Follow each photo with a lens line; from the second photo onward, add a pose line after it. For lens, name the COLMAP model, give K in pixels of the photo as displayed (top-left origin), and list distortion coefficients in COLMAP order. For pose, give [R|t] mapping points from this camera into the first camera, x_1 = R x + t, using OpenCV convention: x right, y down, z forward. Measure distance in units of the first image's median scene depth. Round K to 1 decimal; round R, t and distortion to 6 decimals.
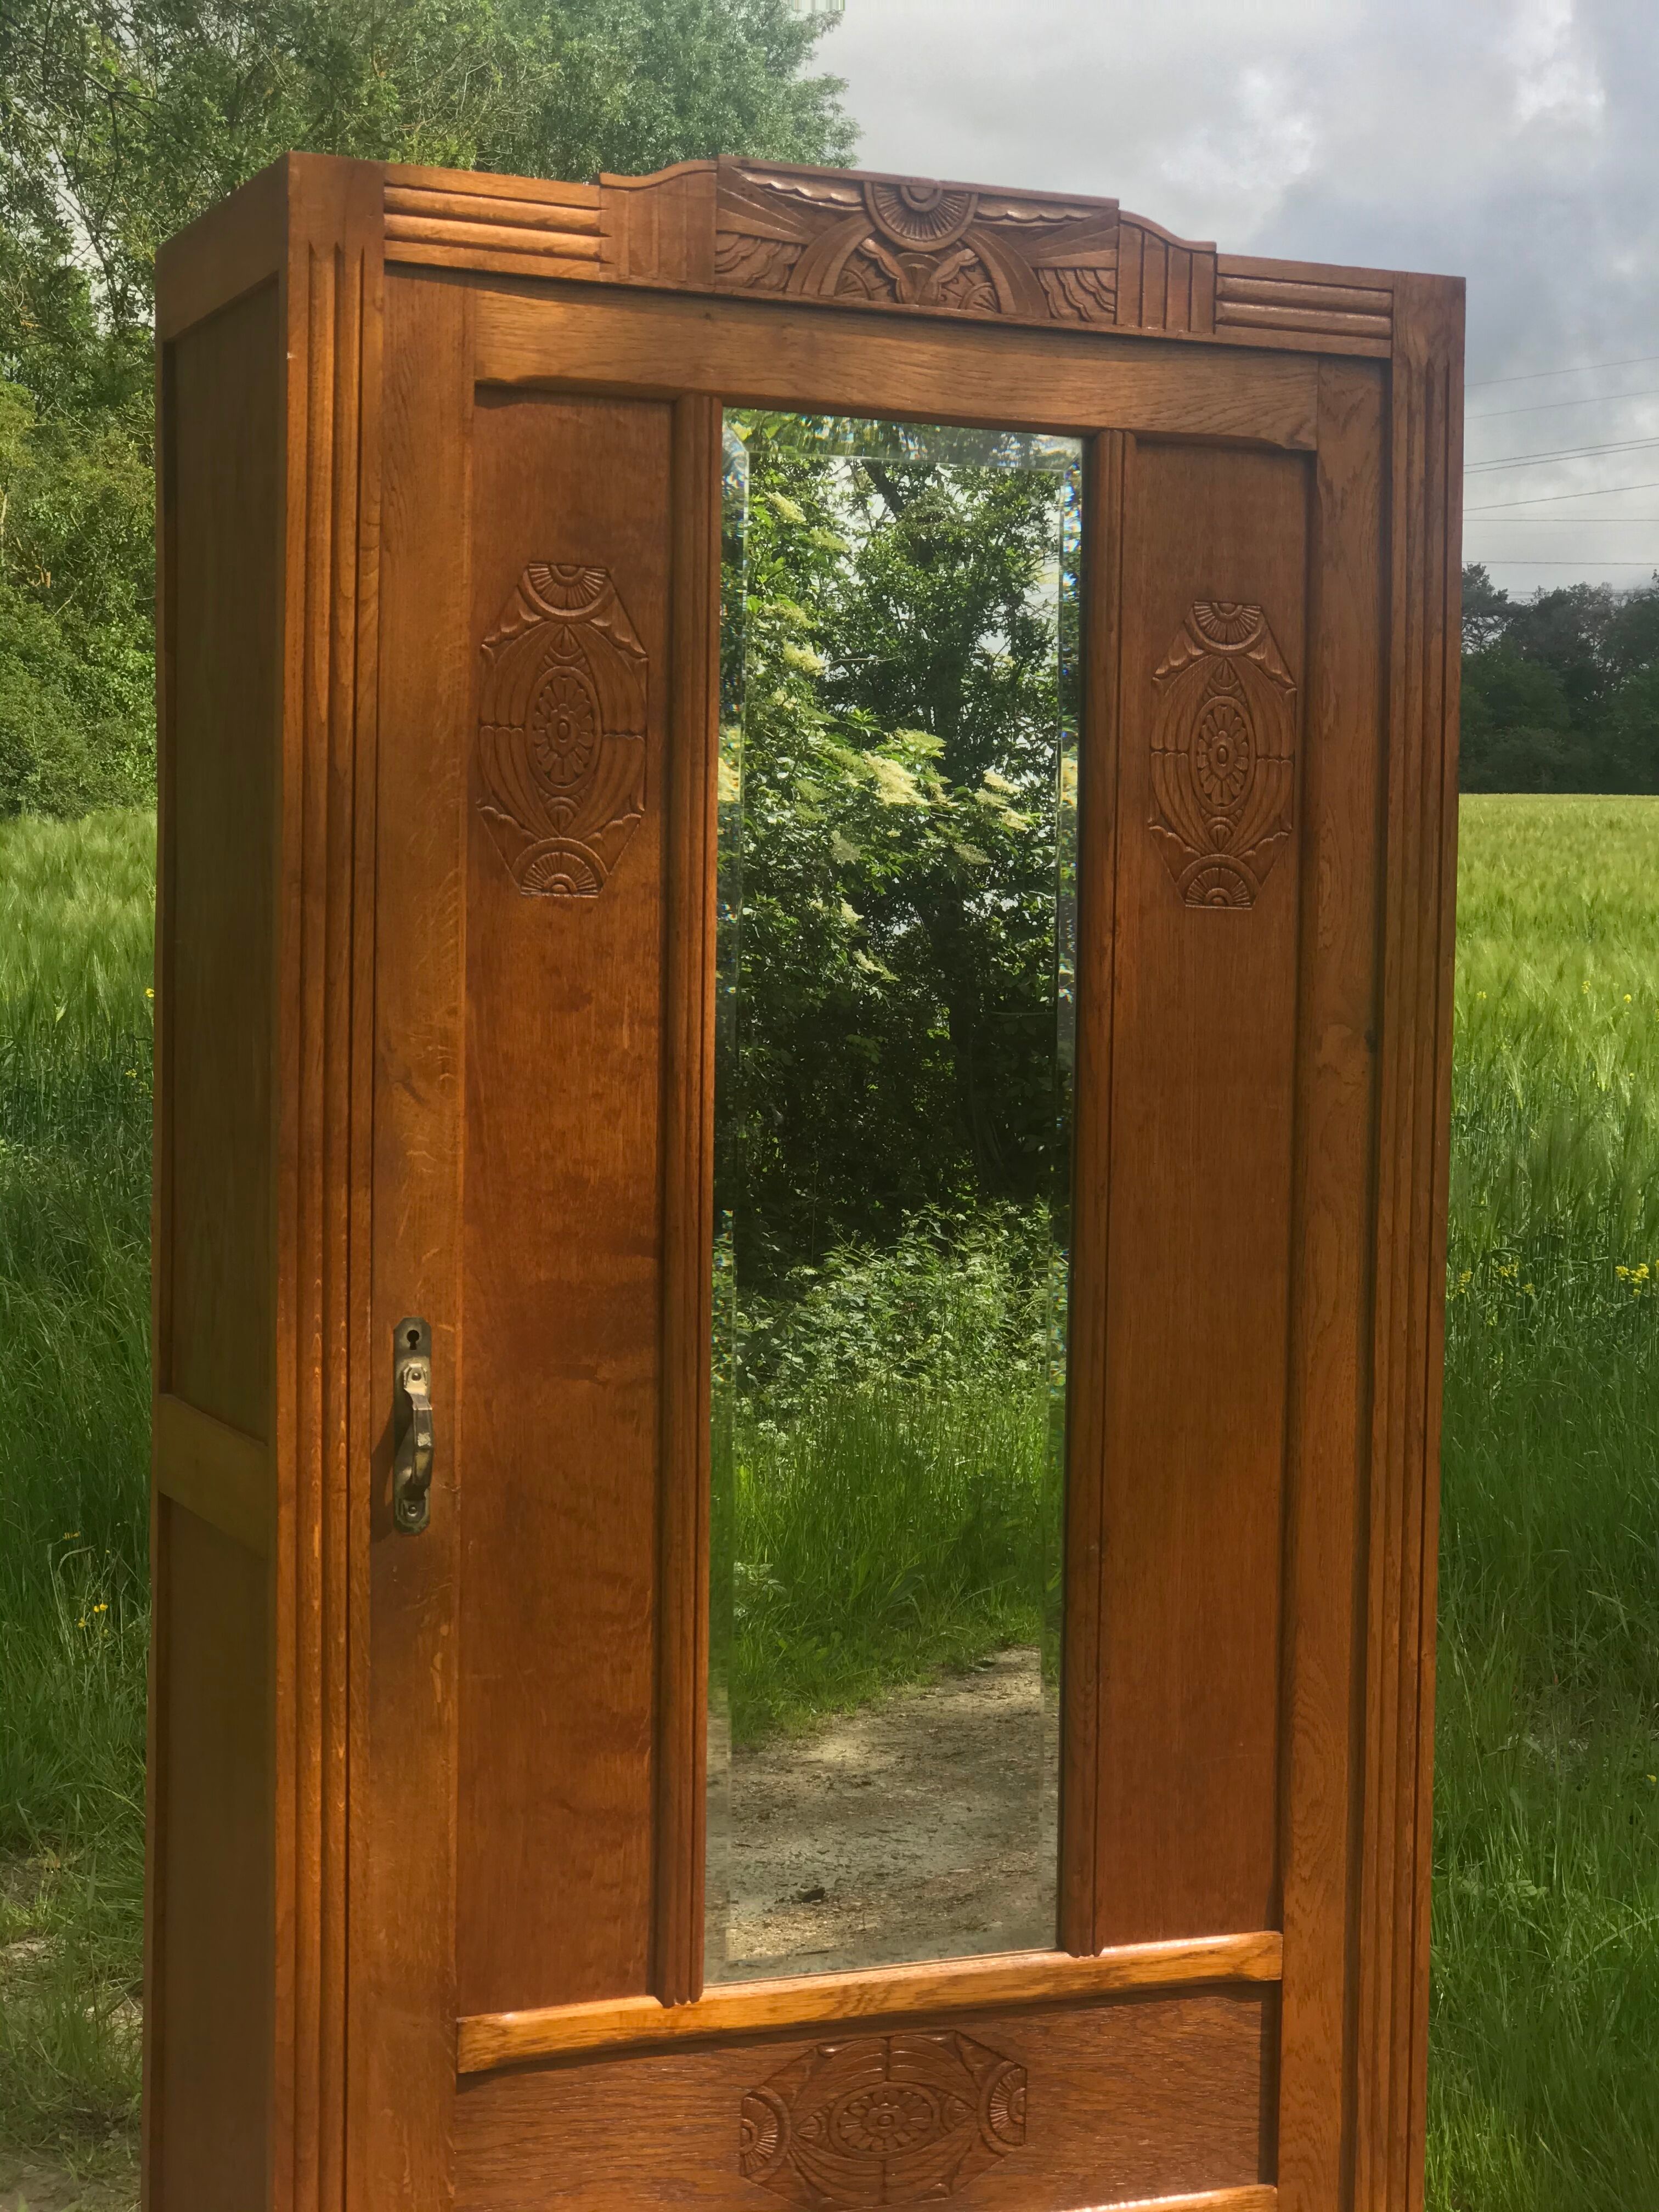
lens RADIAL K [[3603.6, 0, 861.6], [0, 3603.6, 1102.6], [0, 0, 1]] dist [0.028621, 0.000000]
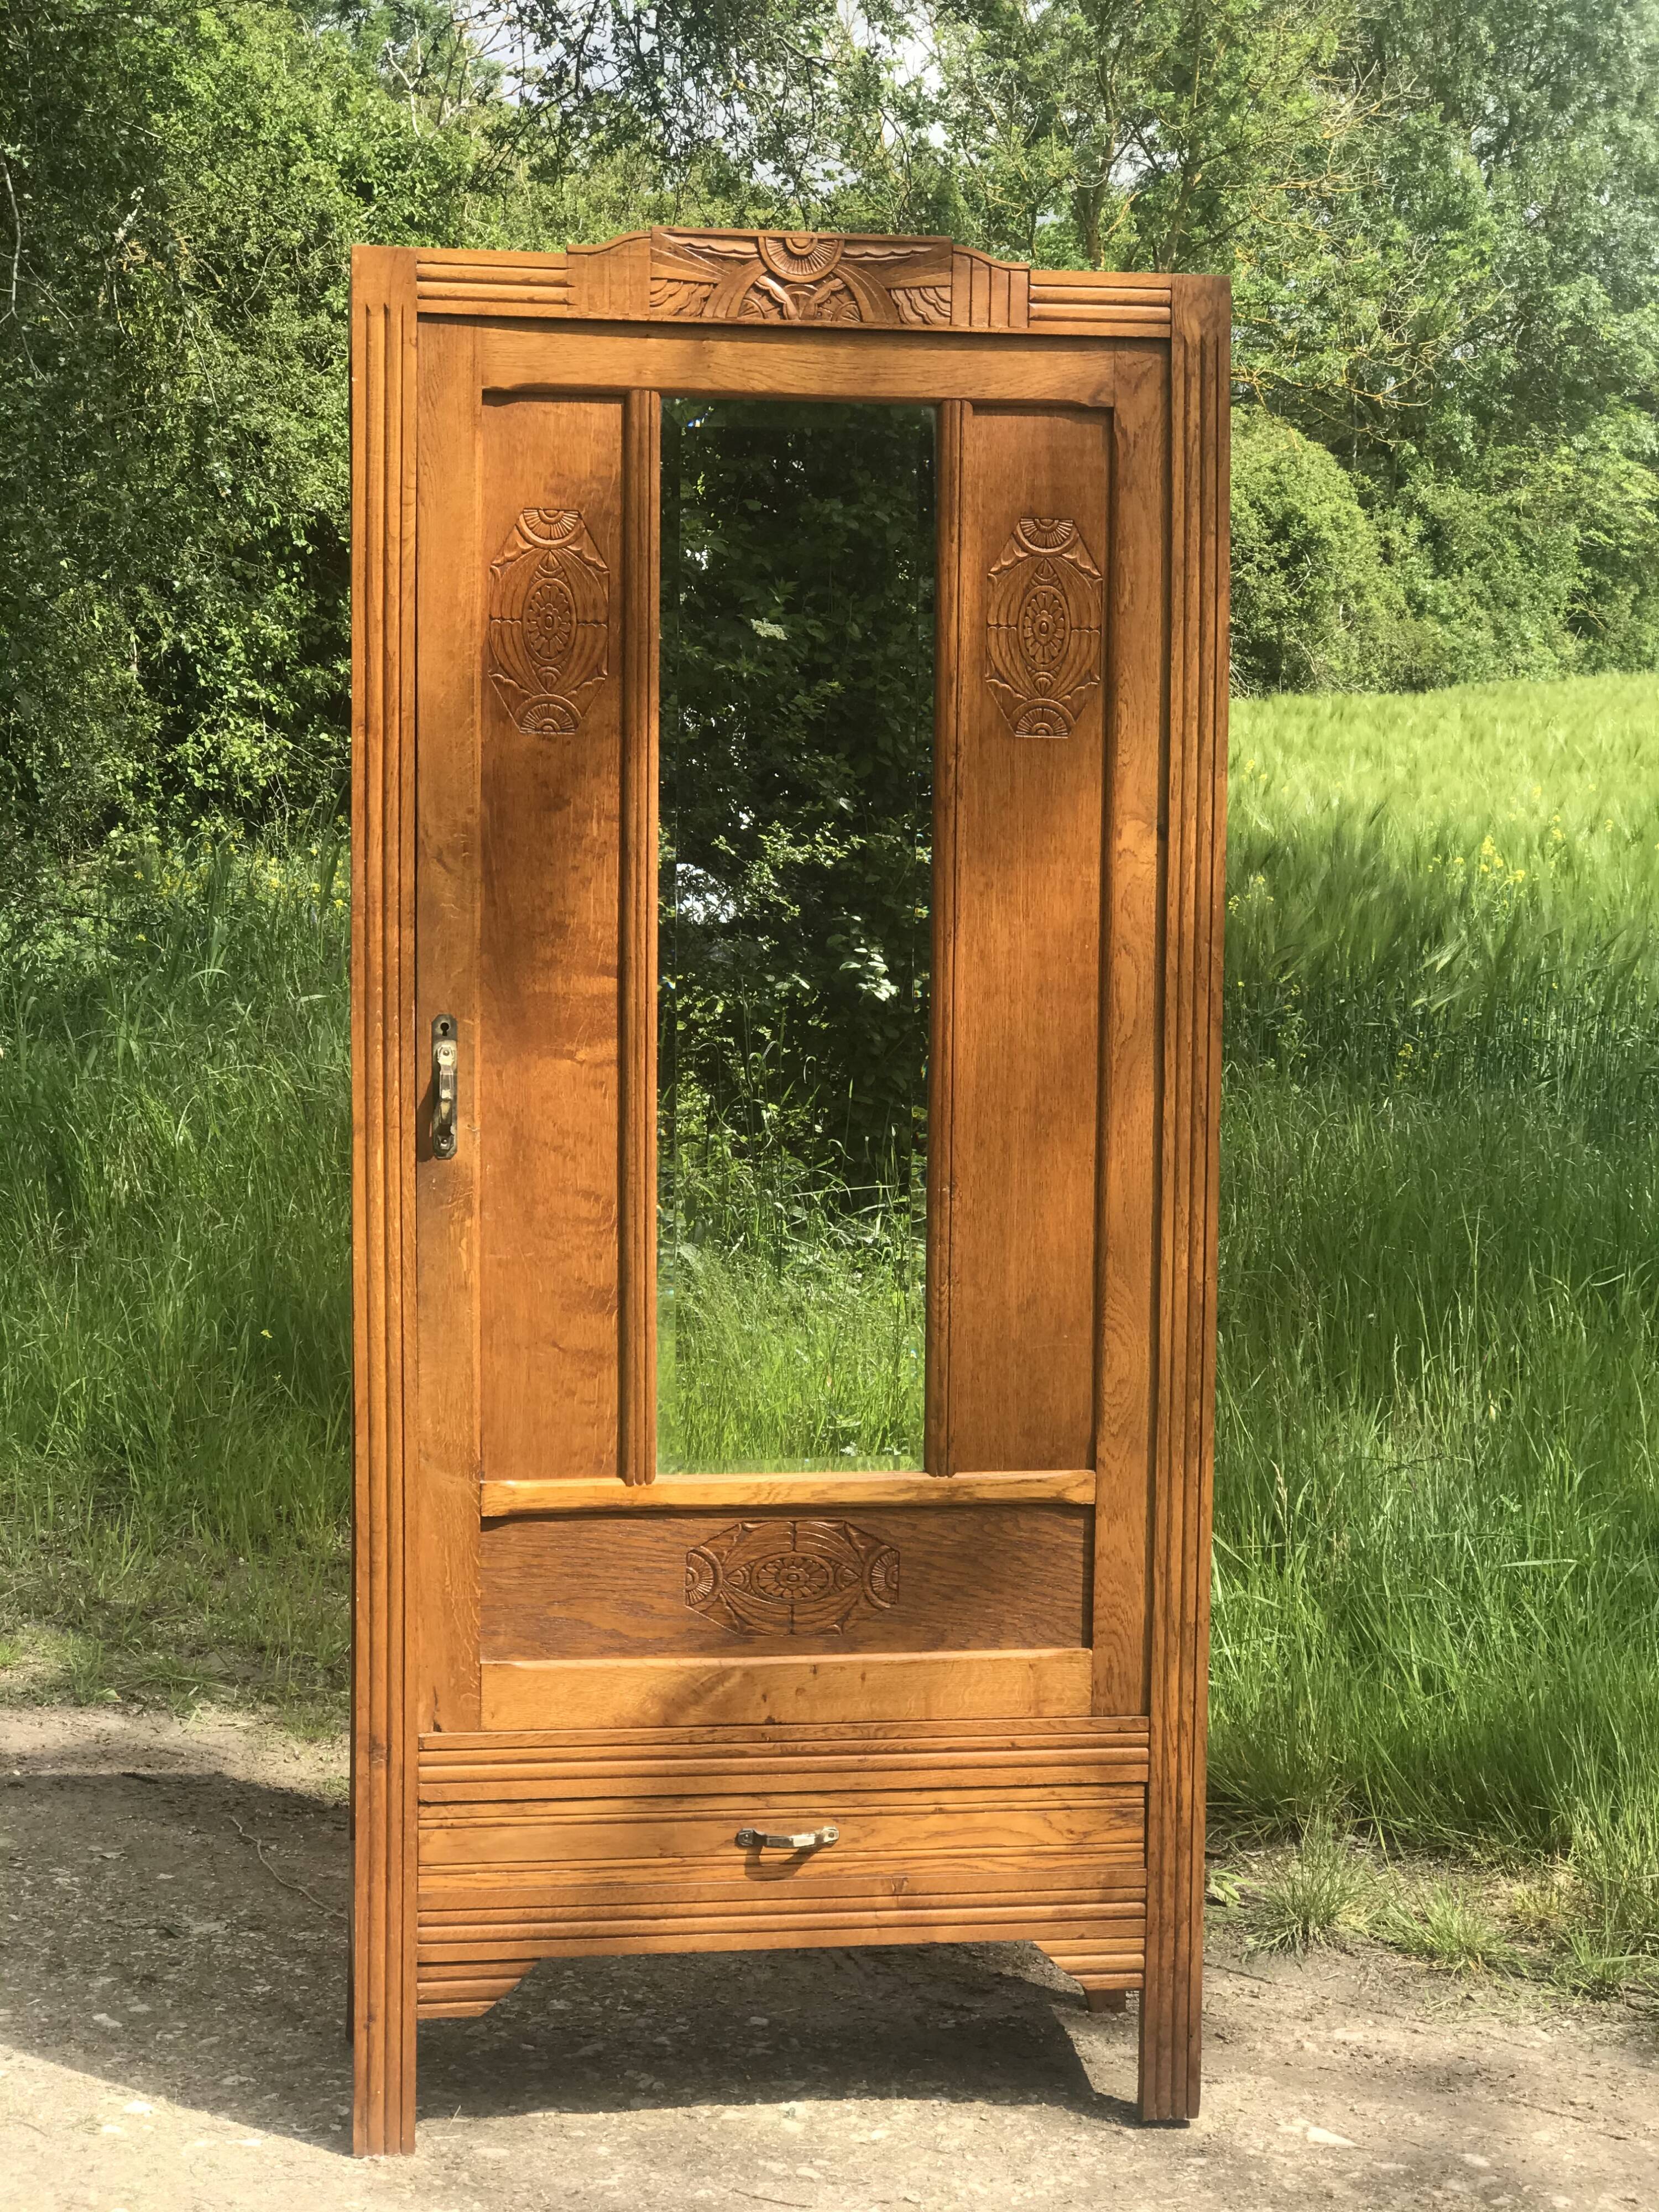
lens RADIAL K [[3606.8, 0, 861.7], [0, 3606.8, 1092.8], [0, 0, 1]] dist [0.028721, 0.000000]
pose [[0.965347, 0.011177, -0.260729, 0.420935], [-0.003359, 0.999532, 0.030412, 0.044042], [0.260947, -0.028482, 0.964933, -0.397466]]
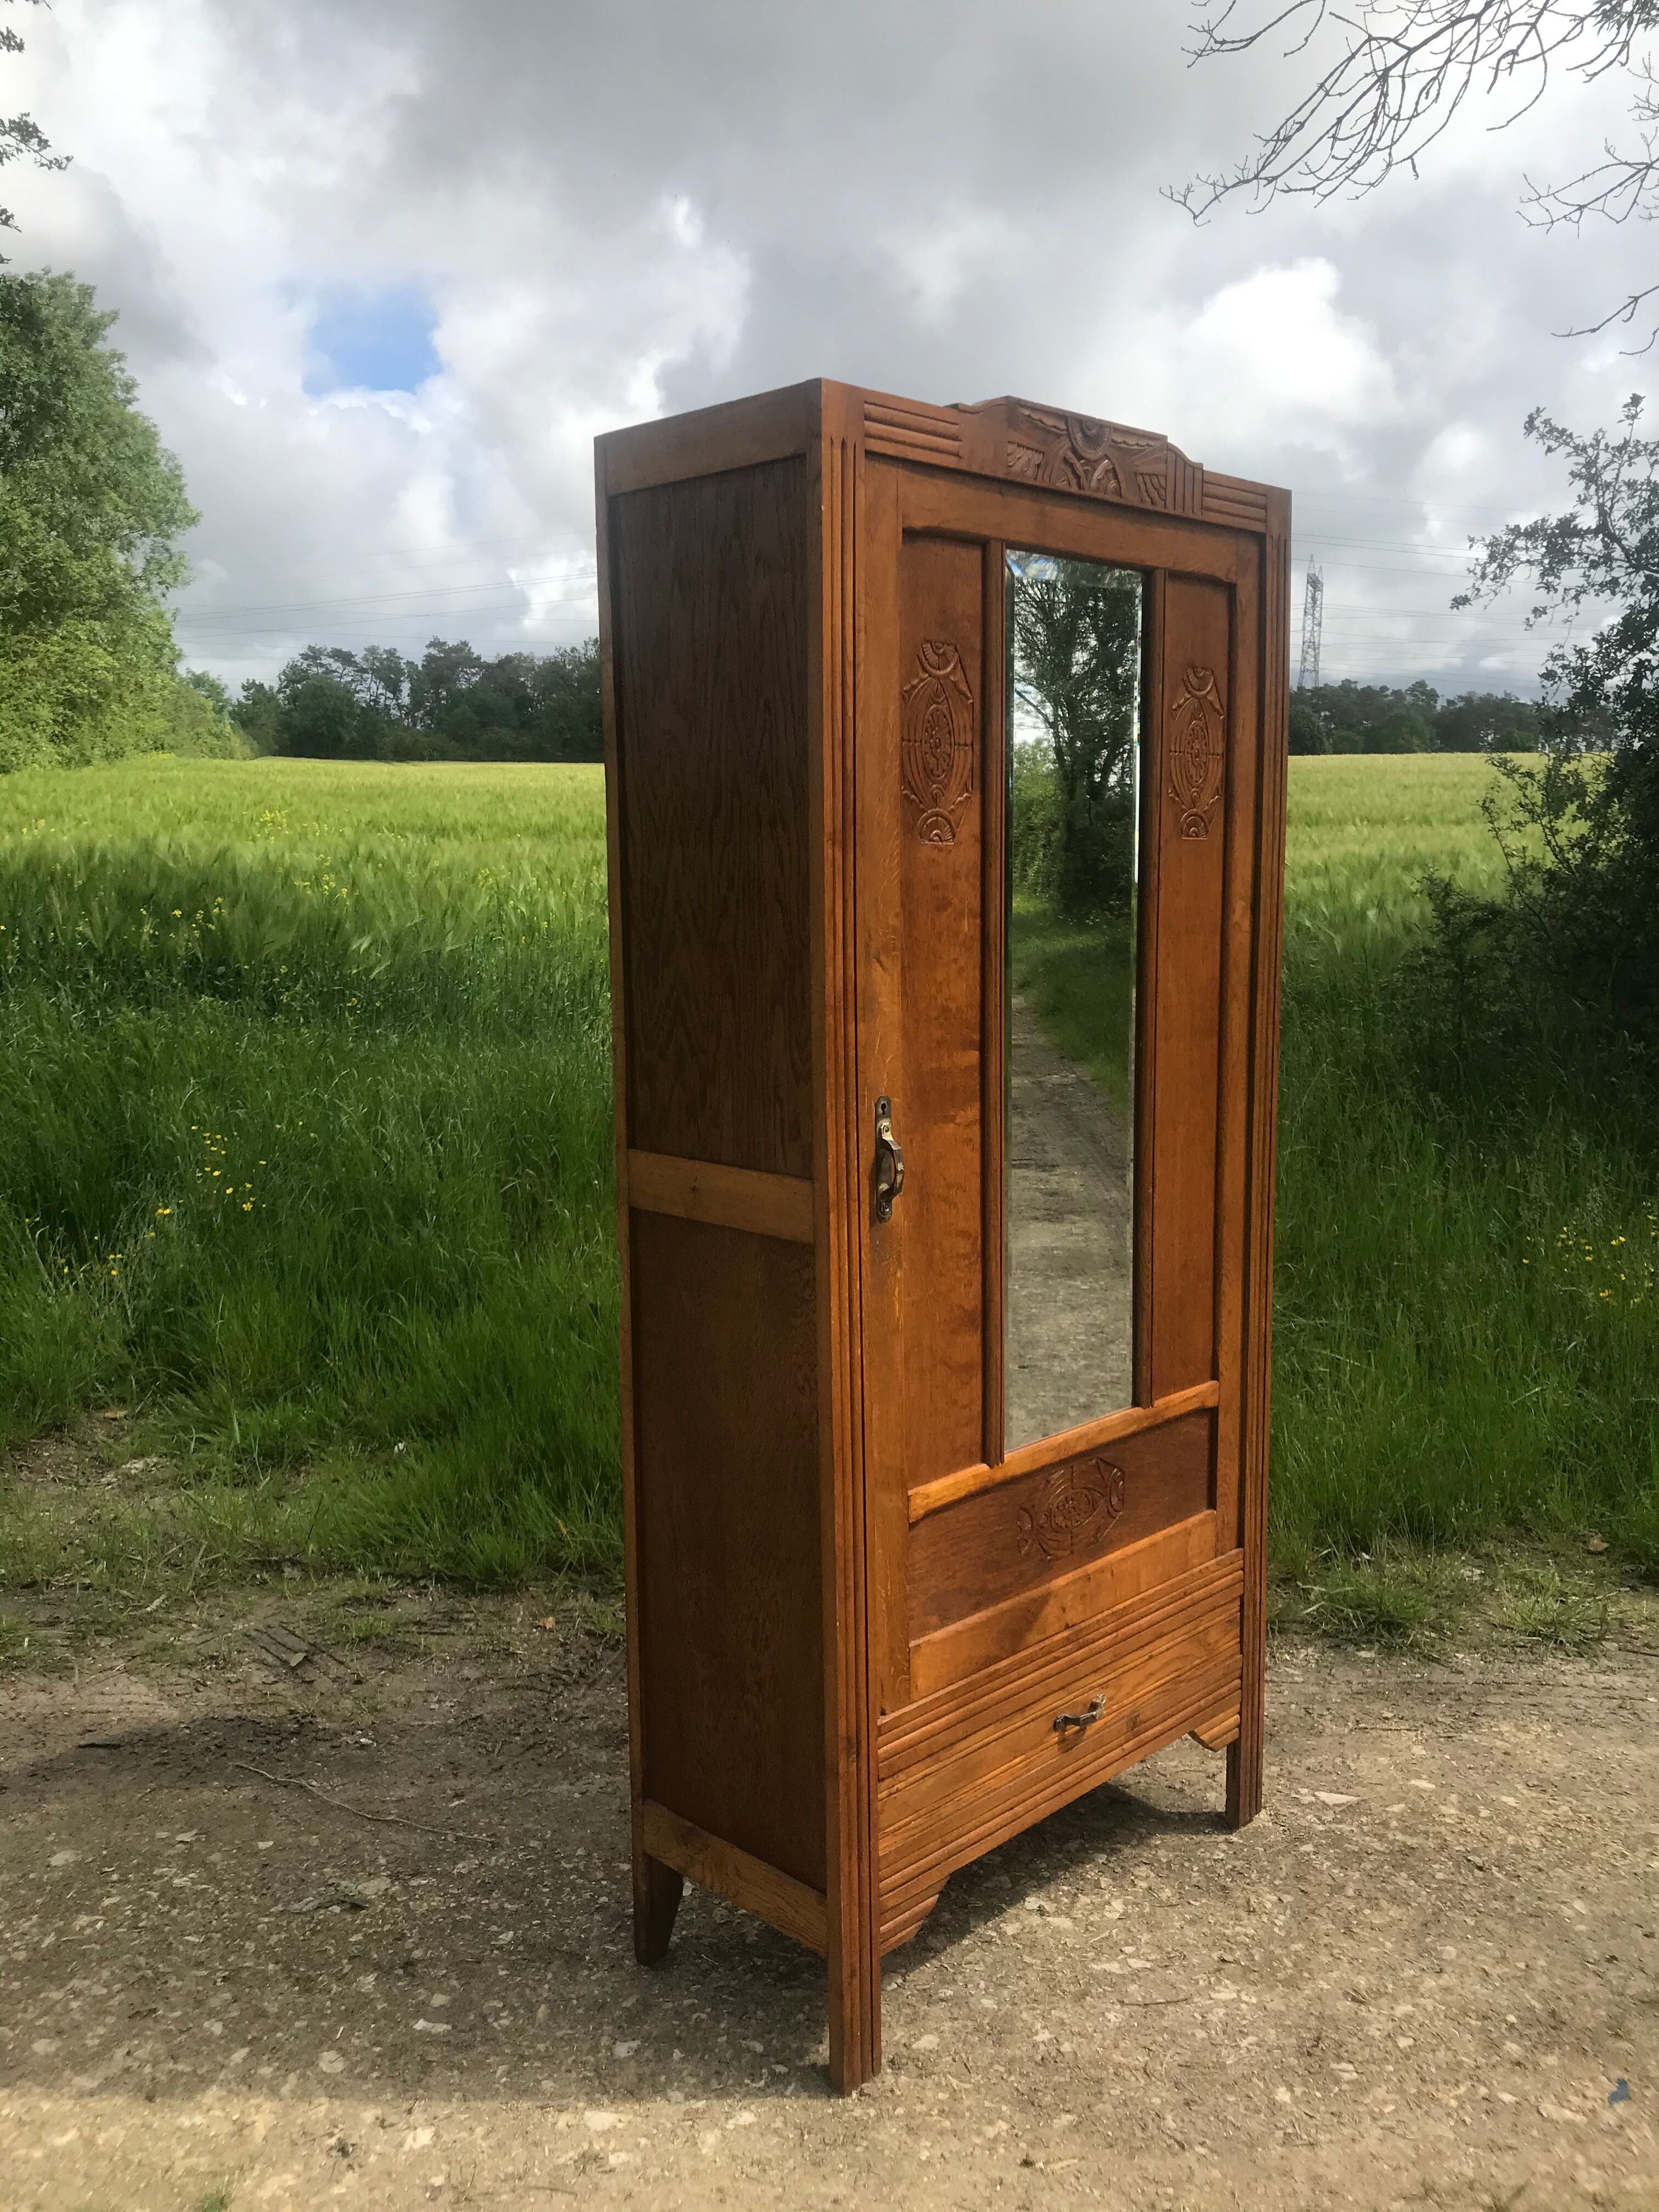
lens RADIAL K [[1819.6, 0, 834.8], [0, 1819.6, 1096.9], [0, 0, 1]] dist [0.033757, -0.026978]
pose [[0.934199, -0.071591, 0.349496, -0.426303], [0.037411, 0.993916, 0.103595, -0.028005], [-0.354786, -0.083703, 0.931193, 0.203971]]
